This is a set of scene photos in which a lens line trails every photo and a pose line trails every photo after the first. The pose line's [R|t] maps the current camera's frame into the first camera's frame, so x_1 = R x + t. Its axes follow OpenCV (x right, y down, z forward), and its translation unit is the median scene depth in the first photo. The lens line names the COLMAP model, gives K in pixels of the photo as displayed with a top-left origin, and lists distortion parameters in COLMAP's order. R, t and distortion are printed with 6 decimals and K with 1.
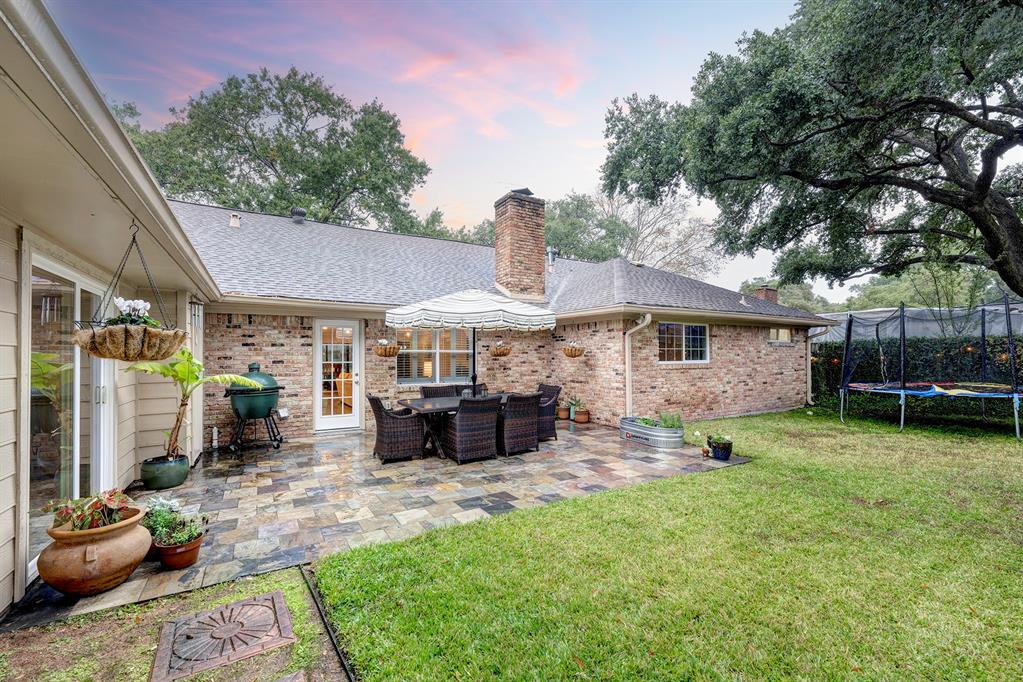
lens RADIAL K [[417.0, 0, 506.1], [0, 417.0, 347.2], [0, 0, 1]] dist [-0.004021, -0.000103]
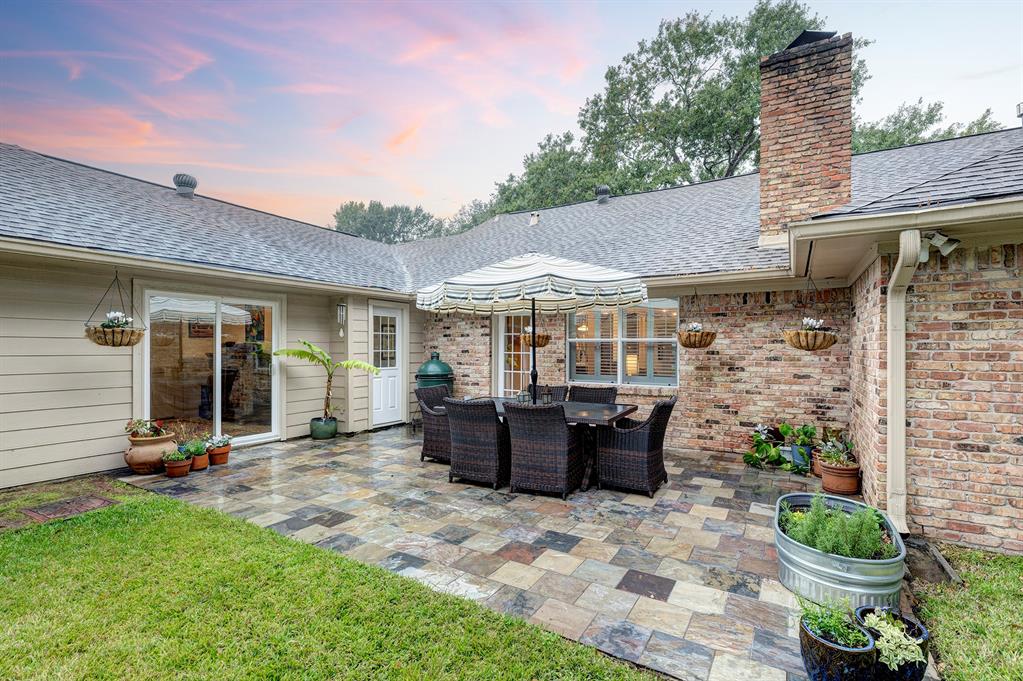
lens RADIAL K [[483.1, 0, 508.5], [0, 483.1, 343.9], [0, 0, 1]] dist [0.000974, -0.000266]
pose [[0.463537, -0.002143, -0.886075, 0.674201], [0.013703, 0.999895, 0.004750, 0.013770], [0.885972, -0.014343, 0.463518, 0.599550]]
